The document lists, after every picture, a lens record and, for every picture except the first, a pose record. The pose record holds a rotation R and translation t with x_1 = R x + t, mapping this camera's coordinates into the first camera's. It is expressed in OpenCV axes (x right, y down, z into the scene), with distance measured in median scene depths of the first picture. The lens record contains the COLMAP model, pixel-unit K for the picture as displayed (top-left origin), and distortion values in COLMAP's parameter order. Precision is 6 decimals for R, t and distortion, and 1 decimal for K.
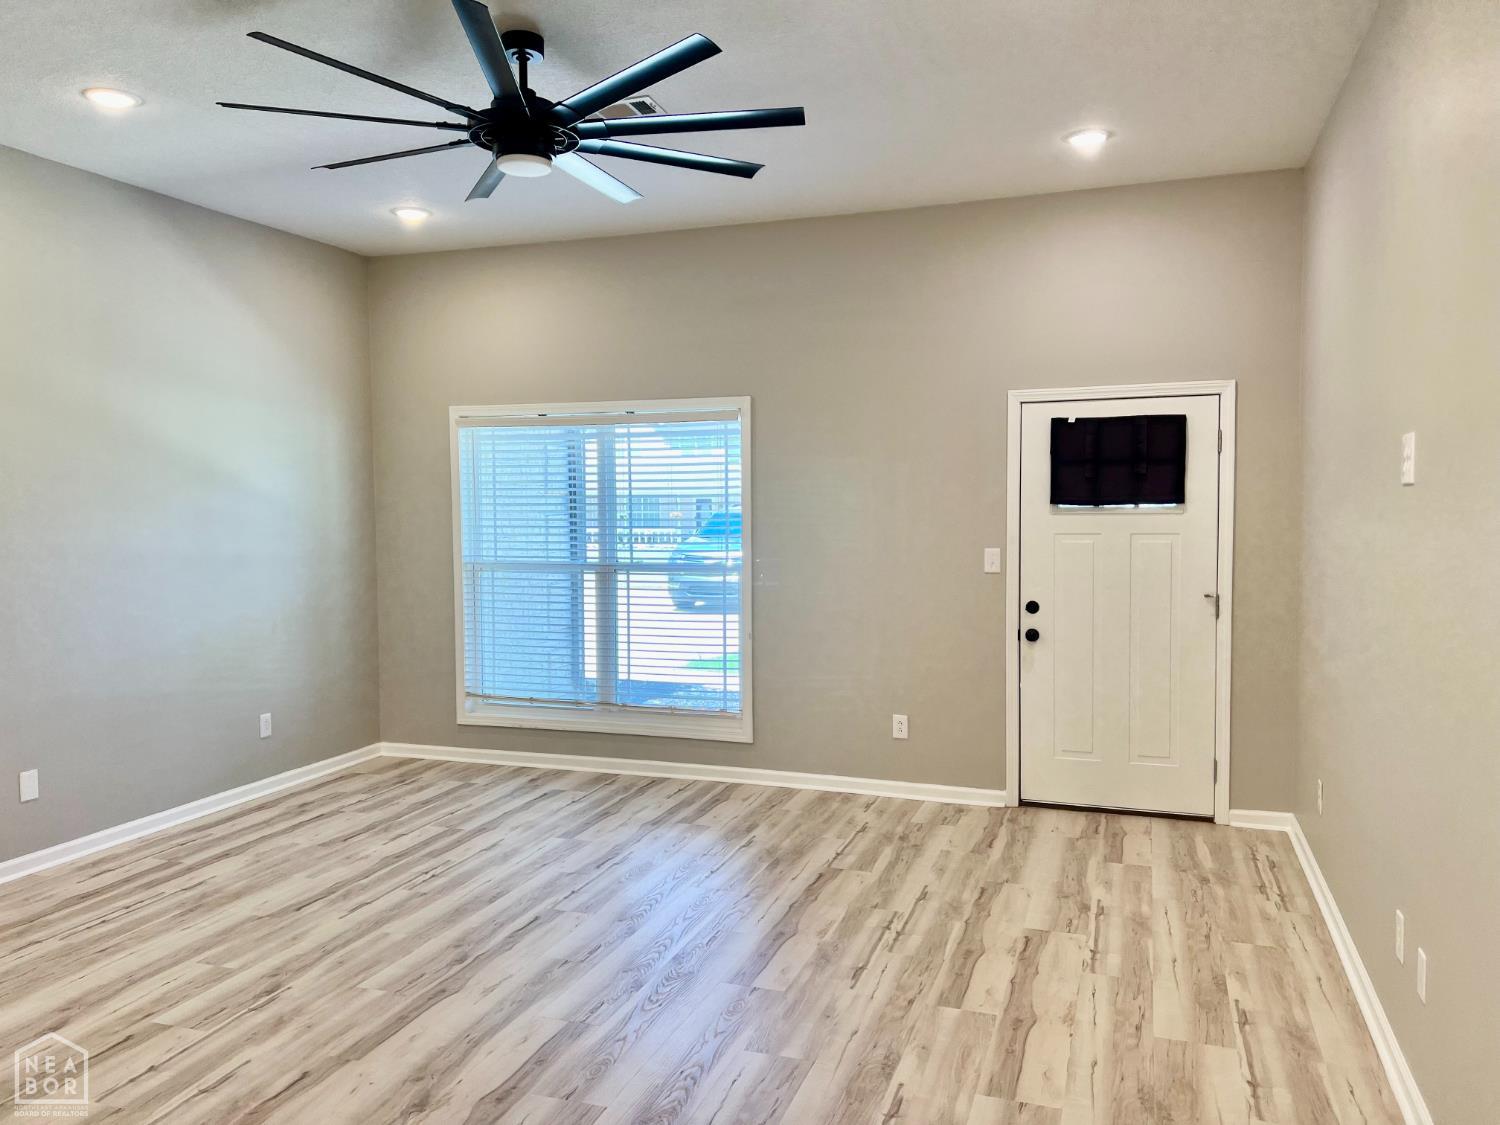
lens RADIAL K [[1130.5, 0, 749.4], [0, 1130.5, 570.5], [0, 0, 1]] dist [0.033273, -0.022862]
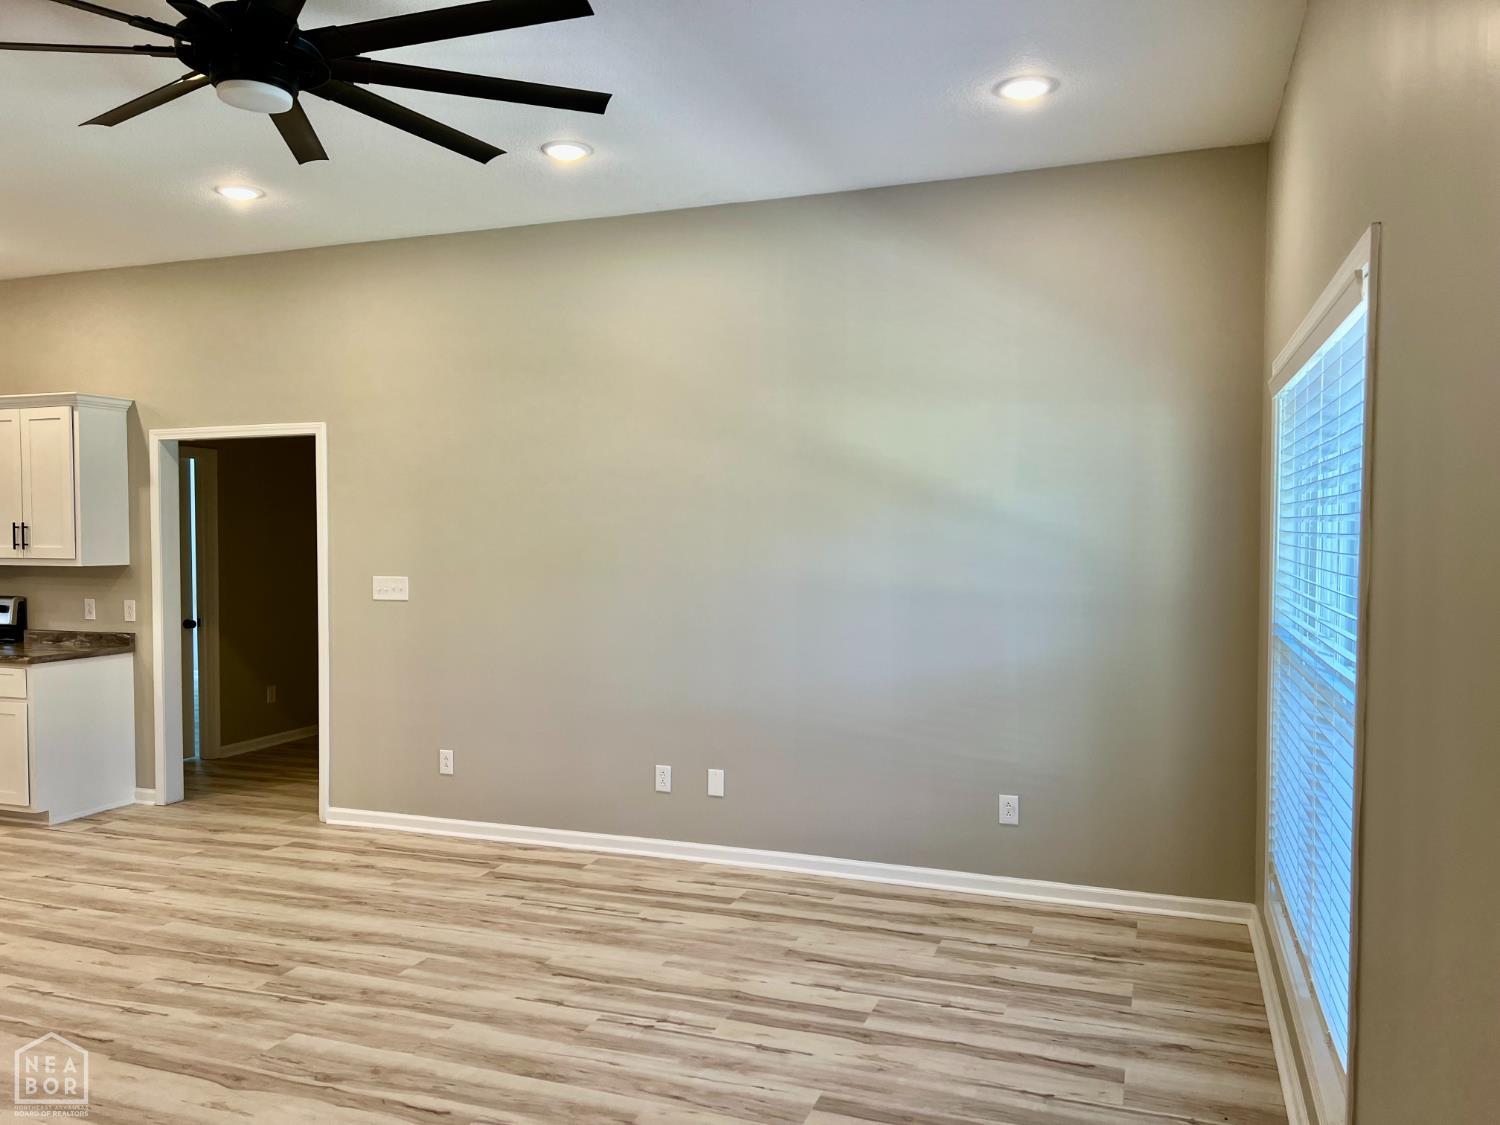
lens RADIAL K [[1130.5, 0, 750.9], [0, 1130.5, 557.8], [0, 0, 1]] dist [0.033273, -0.022862]
pose [[-0.000187, 0.042114, -0.999113, 0.452131], [-0.065708, 0.996953, 0.042035, -0.076873], [0.997839, 0.065658, 0.002581, 1.014893]]
